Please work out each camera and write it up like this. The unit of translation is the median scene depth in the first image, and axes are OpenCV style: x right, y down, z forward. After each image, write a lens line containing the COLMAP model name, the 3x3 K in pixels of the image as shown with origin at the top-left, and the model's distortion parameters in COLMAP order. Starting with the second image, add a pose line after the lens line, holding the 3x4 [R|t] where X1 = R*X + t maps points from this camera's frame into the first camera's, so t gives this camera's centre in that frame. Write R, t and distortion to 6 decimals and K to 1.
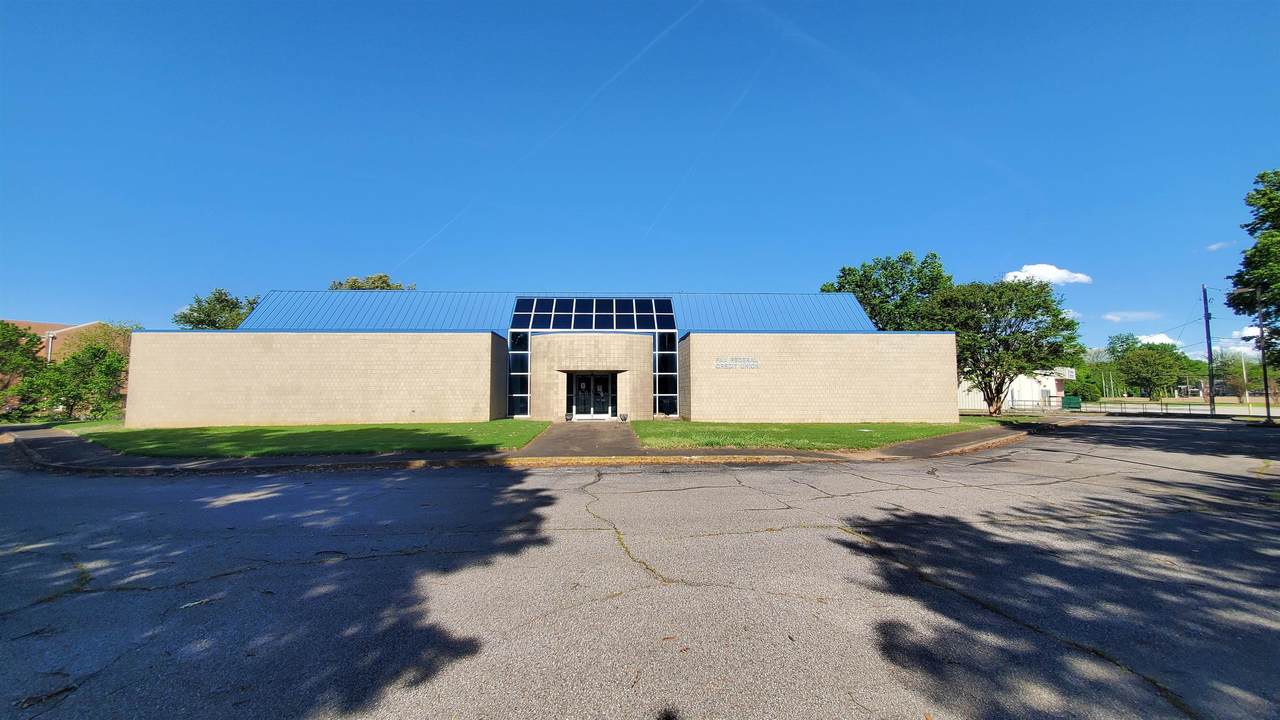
lens RADIAL K [[474.4, 0, 640.0], [0, 474.4, 360.0], [0, 0, 1]] dist [-0.000055, 0.000019]
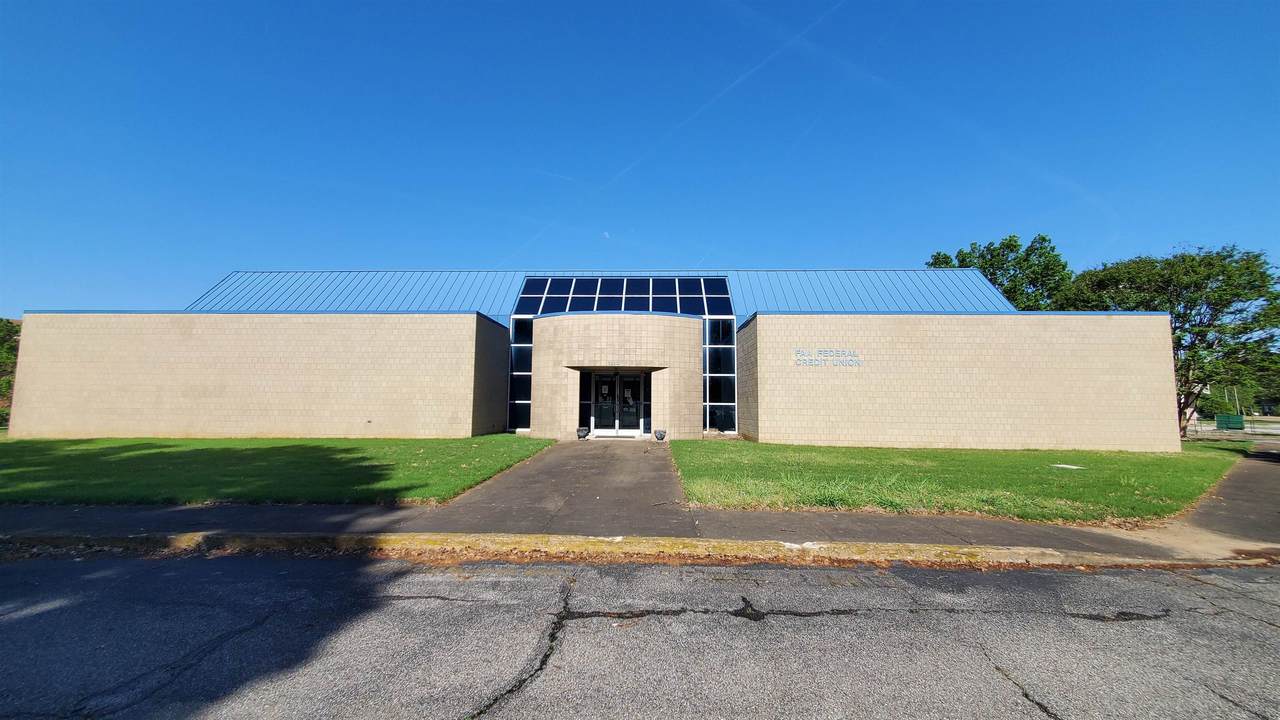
lens RADIAL K [[474.4, 0, 640.0], [0, 474.4, 360.0], [0, 0, 1]] dist [-0.000055, 0.000019]
pose [[0.995428, 0.002871, -0.095469, 0.001997], [-0.005179, 0.999700, -0.023941, 0.026370], [0.095372, 0.024326, 0.995144, 0.285116]]
